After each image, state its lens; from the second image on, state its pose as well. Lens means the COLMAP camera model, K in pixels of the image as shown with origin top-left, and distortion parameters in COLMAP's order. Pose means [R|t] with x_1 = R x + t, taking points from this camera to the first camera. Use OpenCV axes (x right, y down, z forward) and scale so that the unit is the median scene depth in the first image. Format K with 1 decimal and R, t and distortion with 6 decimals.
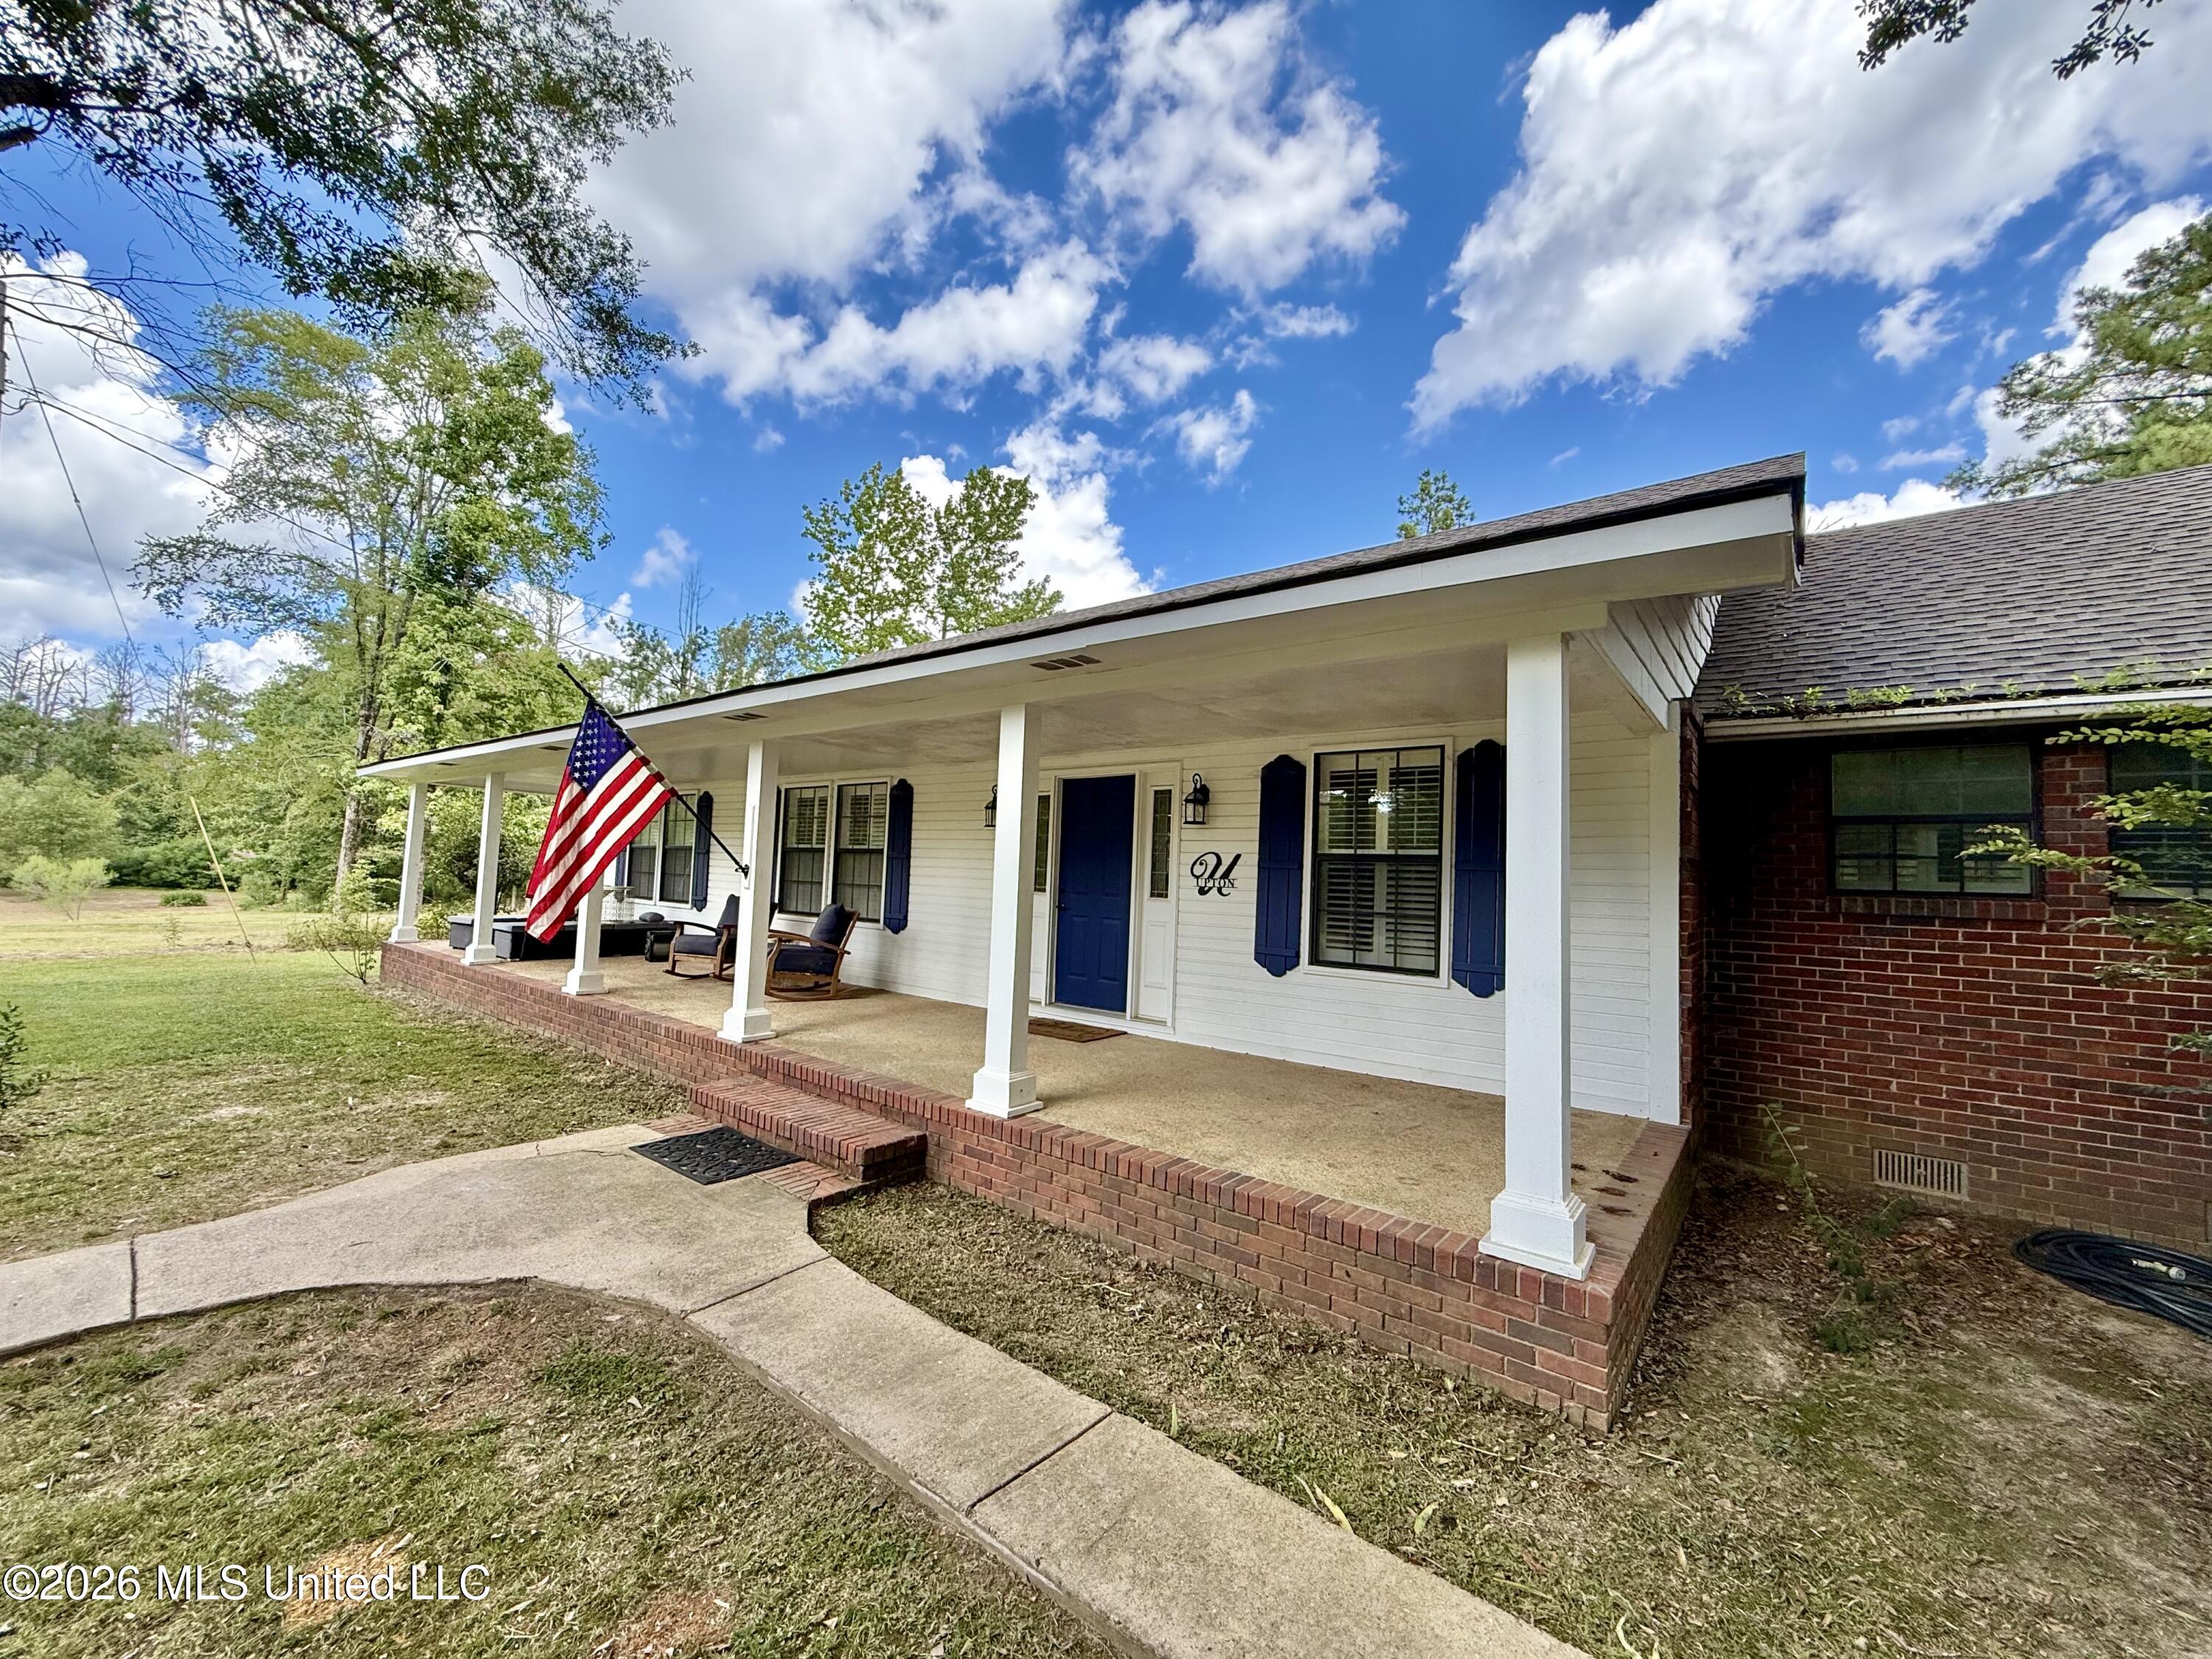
lens RADIAL K [[888.5, 0, 1106.0], [0, 888.5, 829.5], [0, 0, 1]] dist [-0.000036, -0.000015]
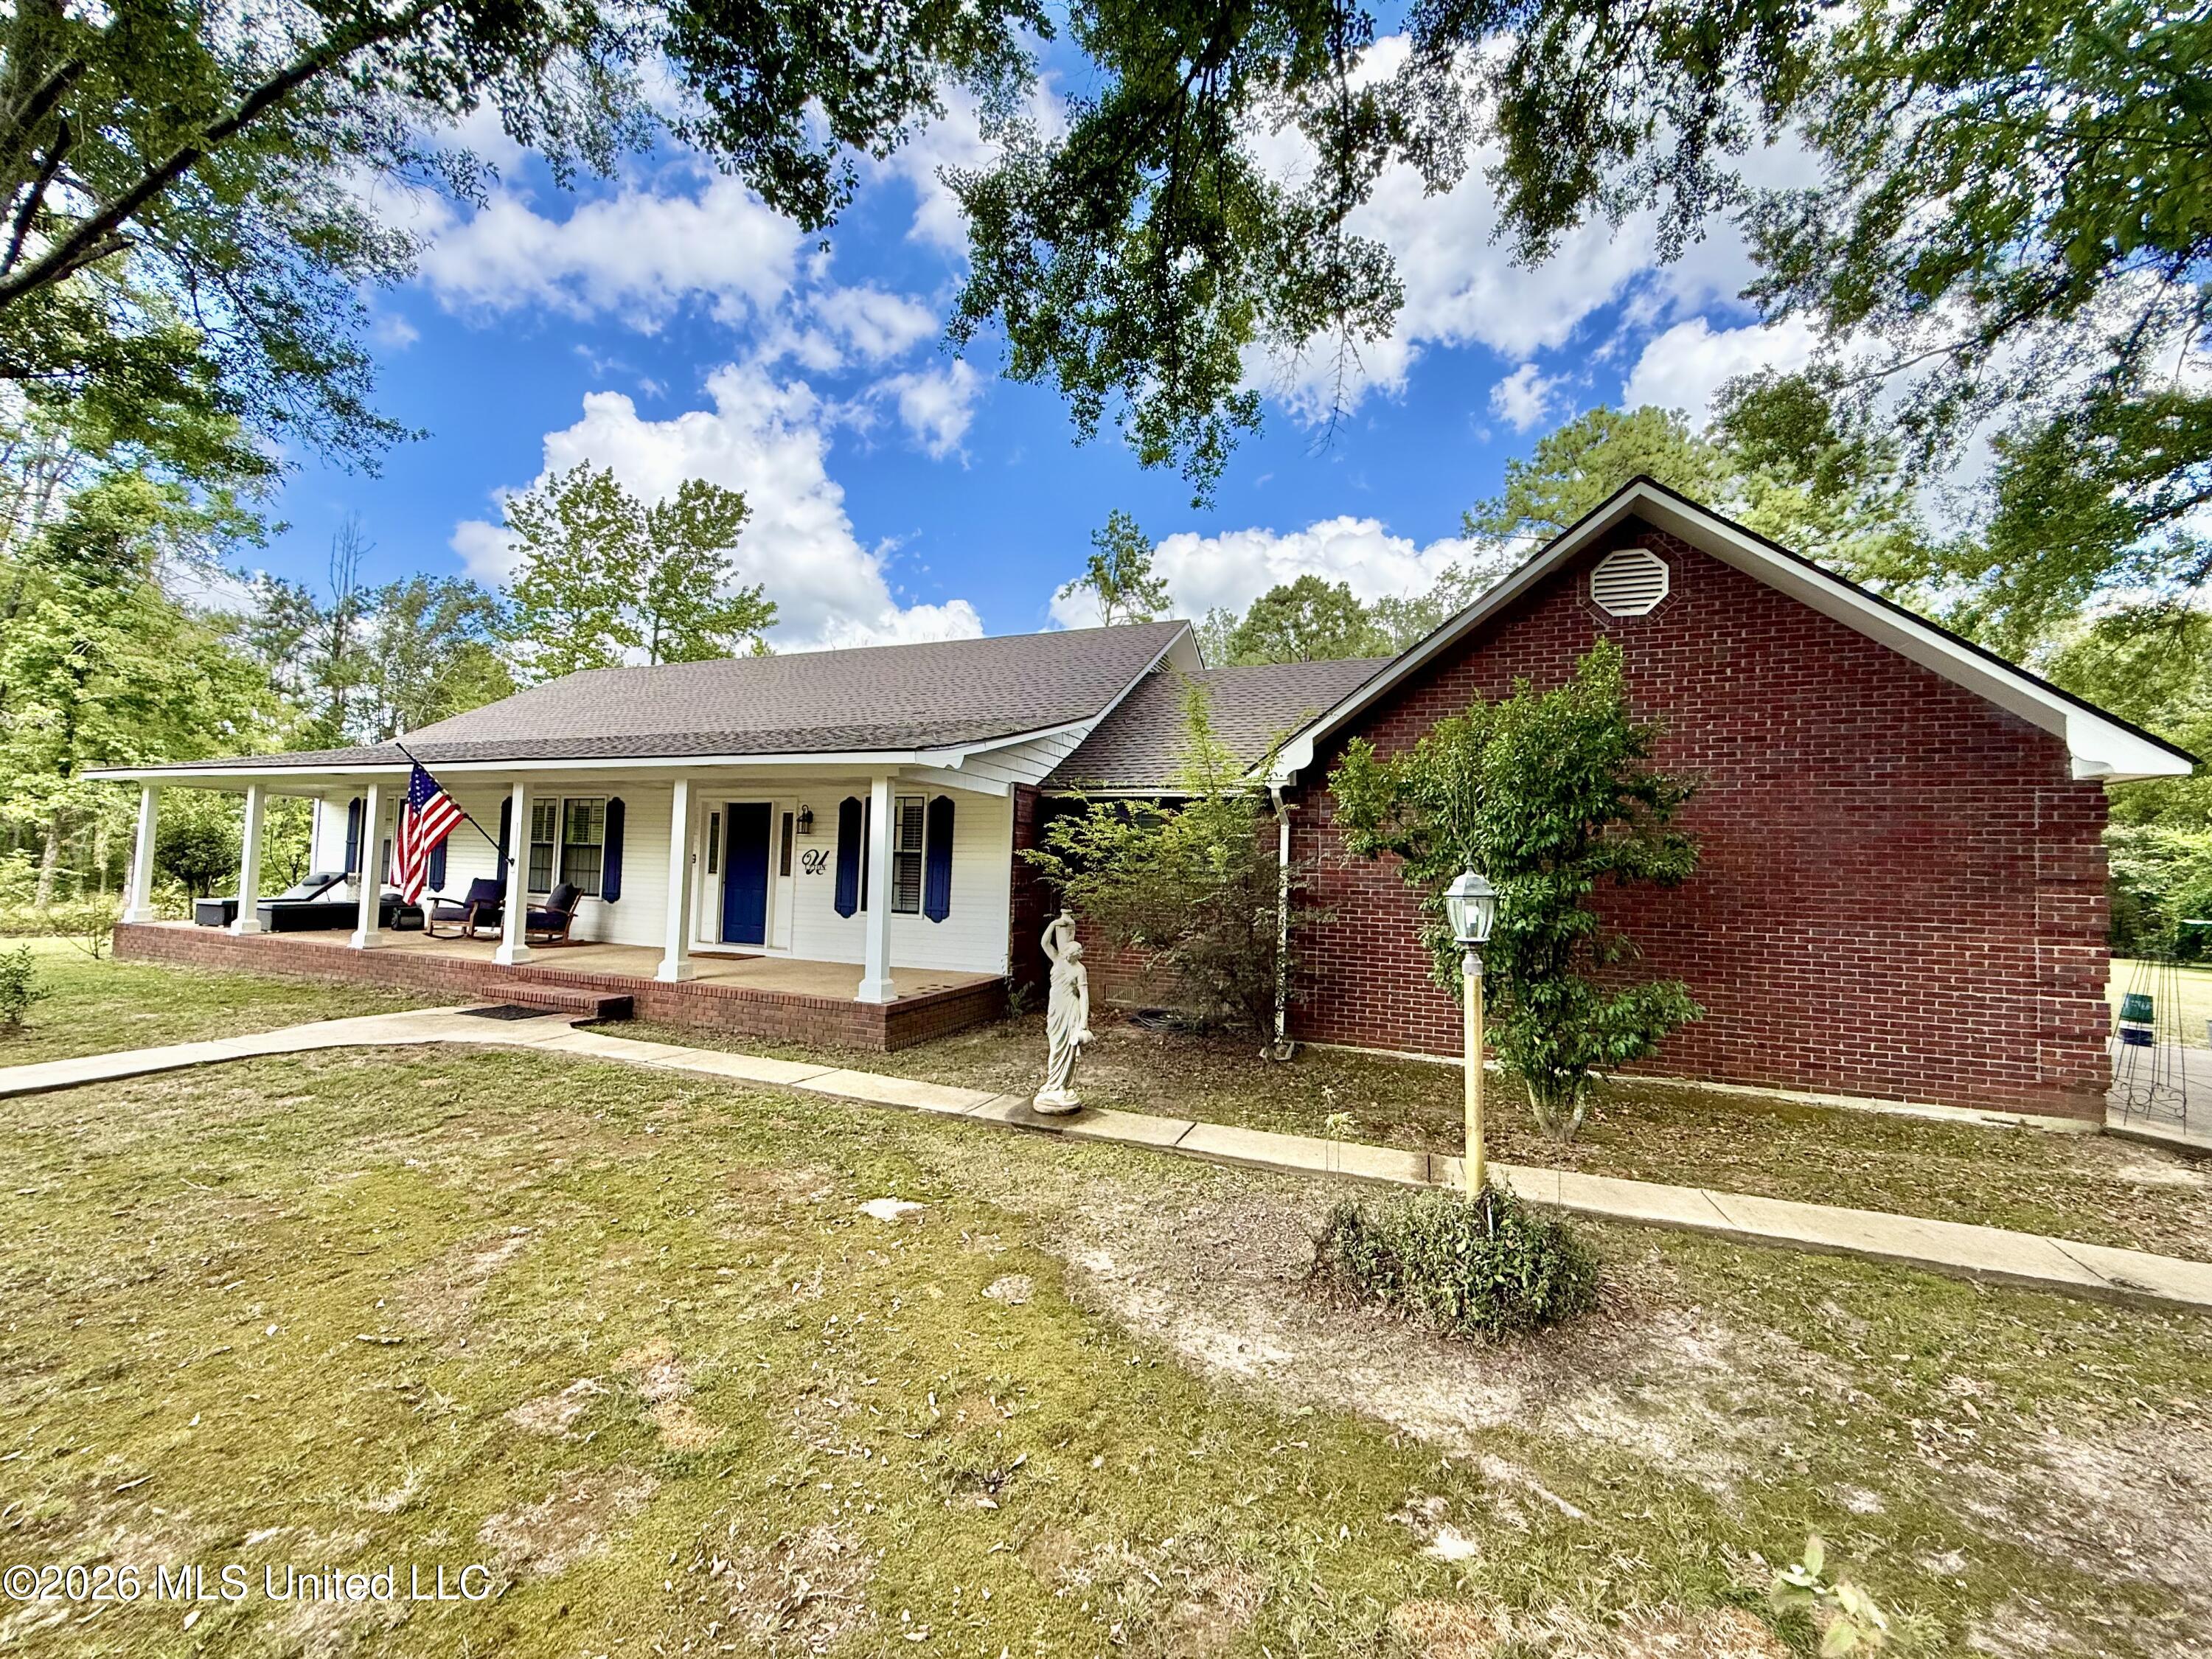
lens RADIAL K [[888.5, 0, 1106.0], [0, 888.5, 829.5], [0, 0, 1]] dist [-0.000036, -0.000015]
pose [[0.959822, 0.005733, 0.280550, 0.052417], [-0.010777, 0.999807, 0.016441, -0.014452], [-0.280402, -0.018804, 0.959698, -0.245543]]
